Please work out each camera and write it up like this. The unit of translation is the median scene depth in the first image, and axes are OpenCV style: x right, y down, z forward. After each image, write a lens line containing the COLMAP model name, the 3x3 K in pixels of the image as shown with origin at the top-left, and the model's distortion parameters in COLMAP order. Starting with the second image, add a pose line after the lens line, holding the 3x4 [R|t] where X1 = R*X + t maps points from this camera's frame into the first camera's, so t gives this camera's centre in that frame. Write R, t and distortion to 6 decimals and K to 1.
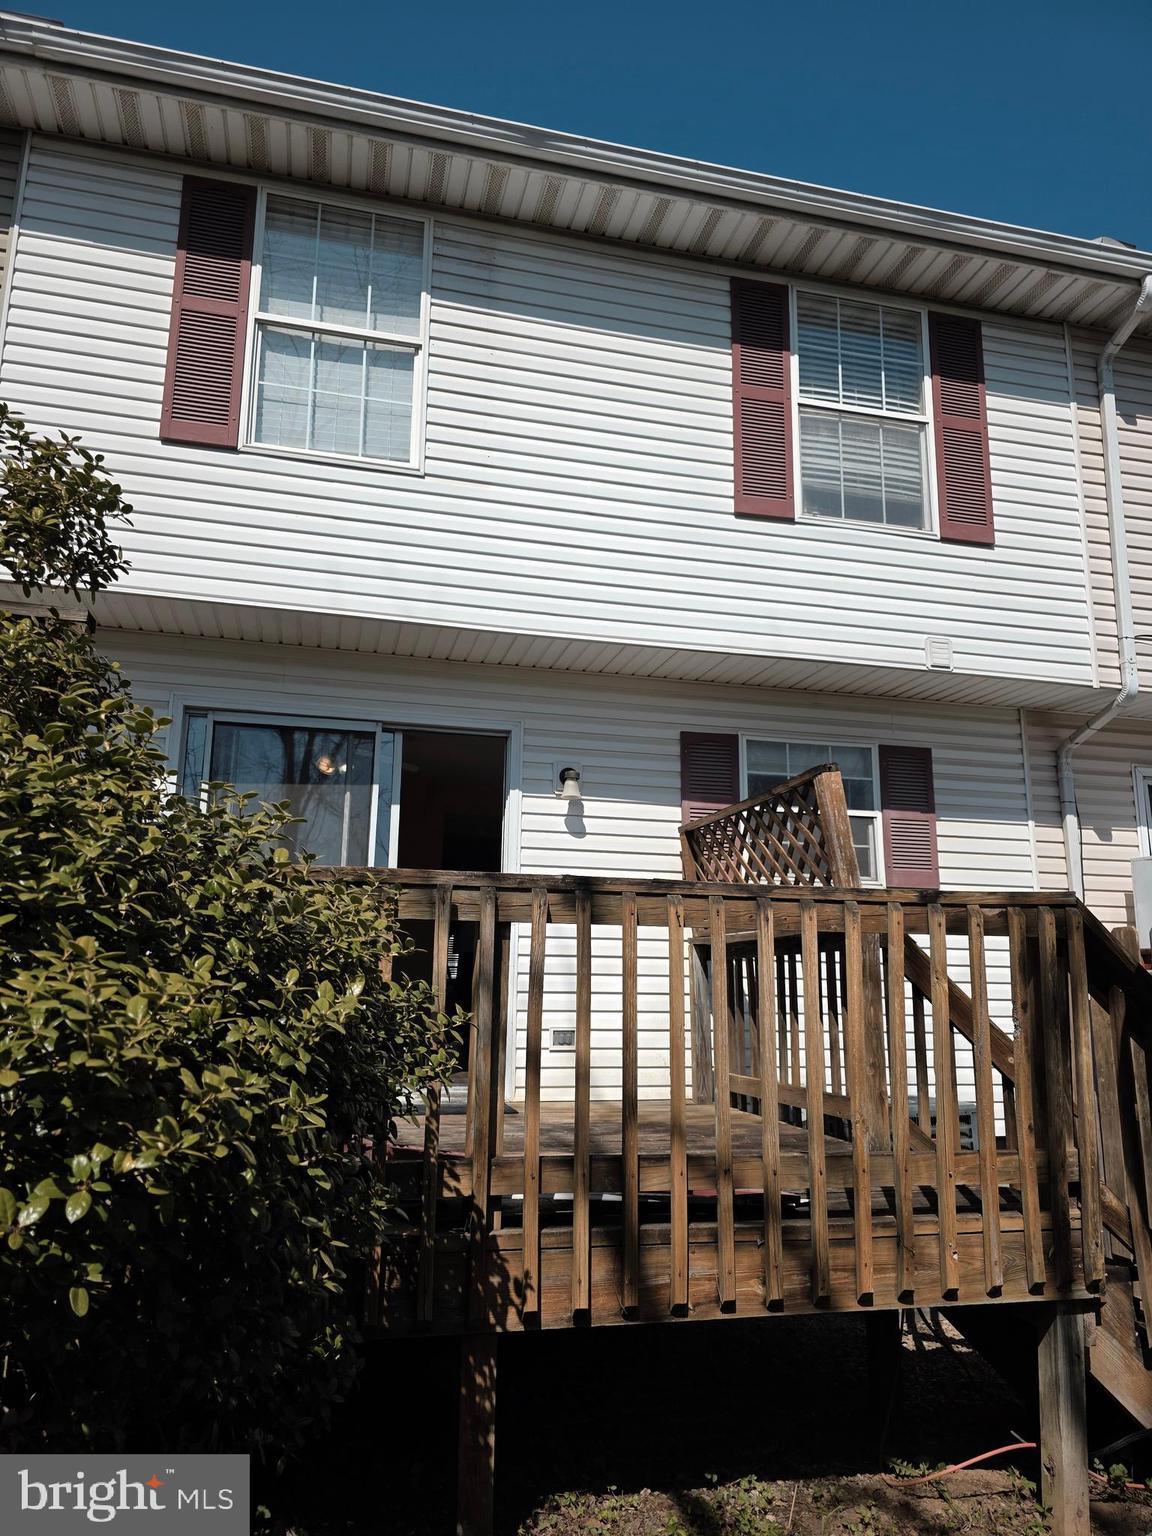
lens RADIAL K [[1030.2, 0, 580.0], [0, 1030.2, 777.2], [0, 0, 1]] dist [0.065122, -0.057275]
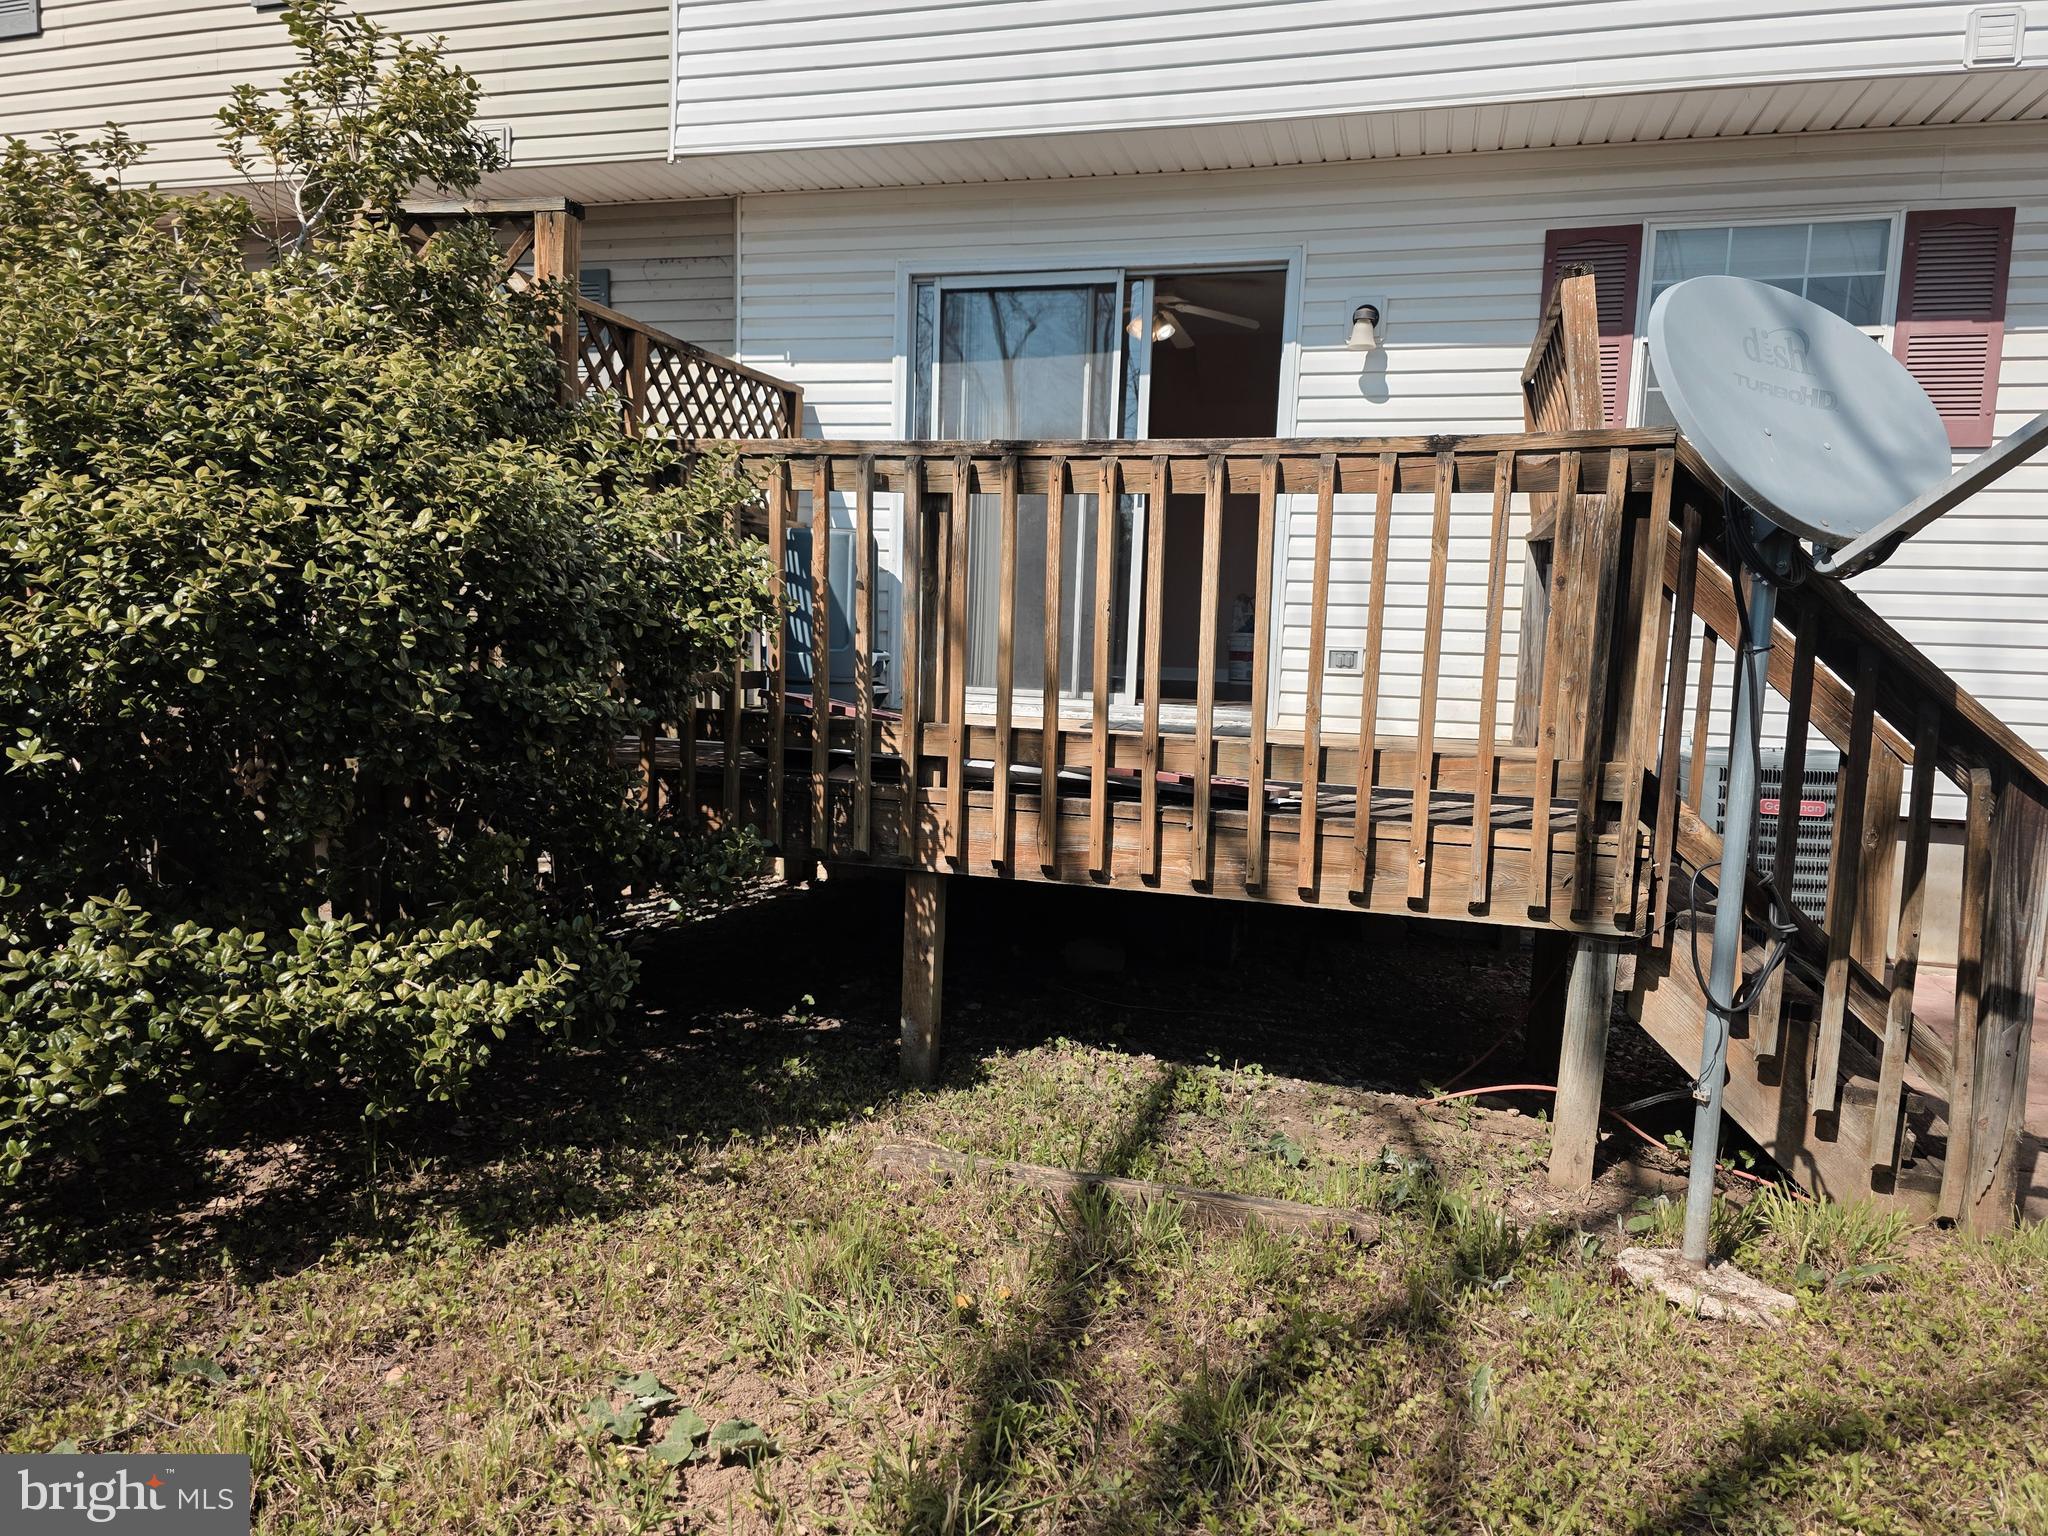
lens RADIAL K [[1373.6, 0, 1013.0], [0, 1373.6, 785.4], [0, 0, 1]] dist [0.065122, -0.057275]
pose [[0.864472, 0.075286, -0.497012, 0.310379], [0.078660, 0.956282, 0.281670, 0.021573], [0.496489, -0.282591, 0.820756, -0.047200]]
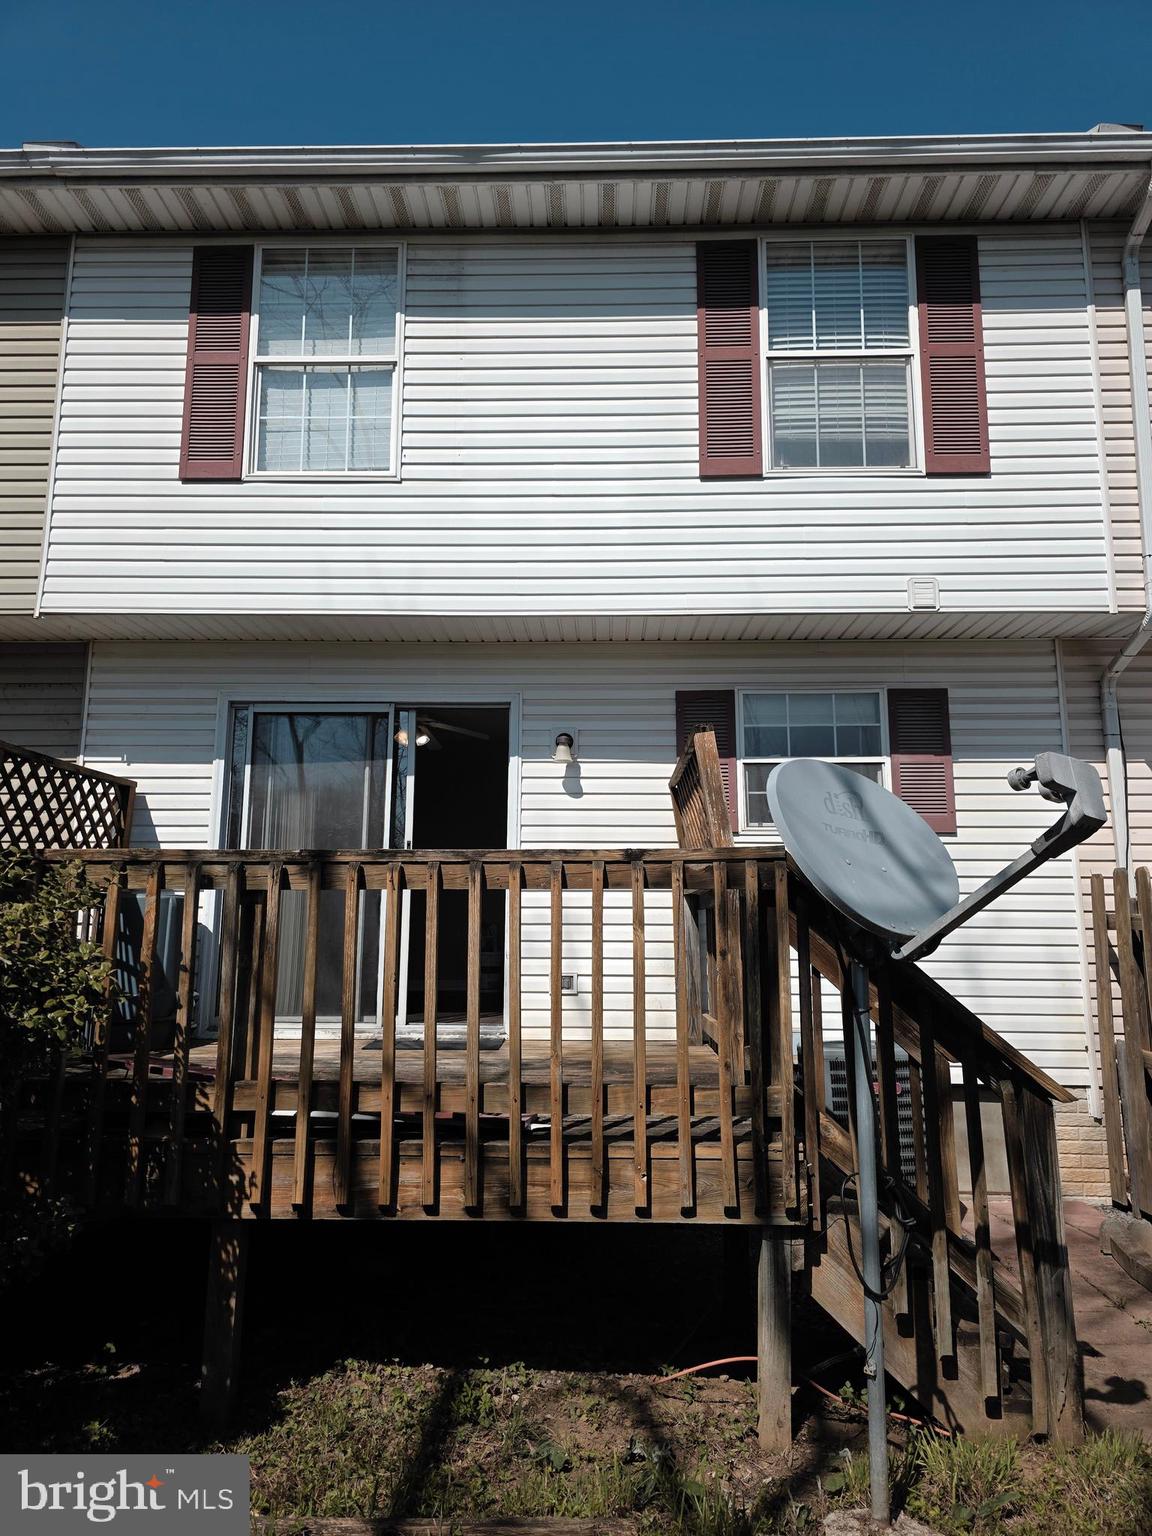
lens RADIAL K [[1030.2, 0, 578.1], [0, 1030.2, 753.2], [0, 0, 1]] dist [0.065122, -0.057275]
pose [[0.964940, -0.054077, -0.256841, 0.294734], [0.061454, 0.997894, 0.020776, -0.010312], [0.255176, -0.035832, 0.966230, -0.035274]]
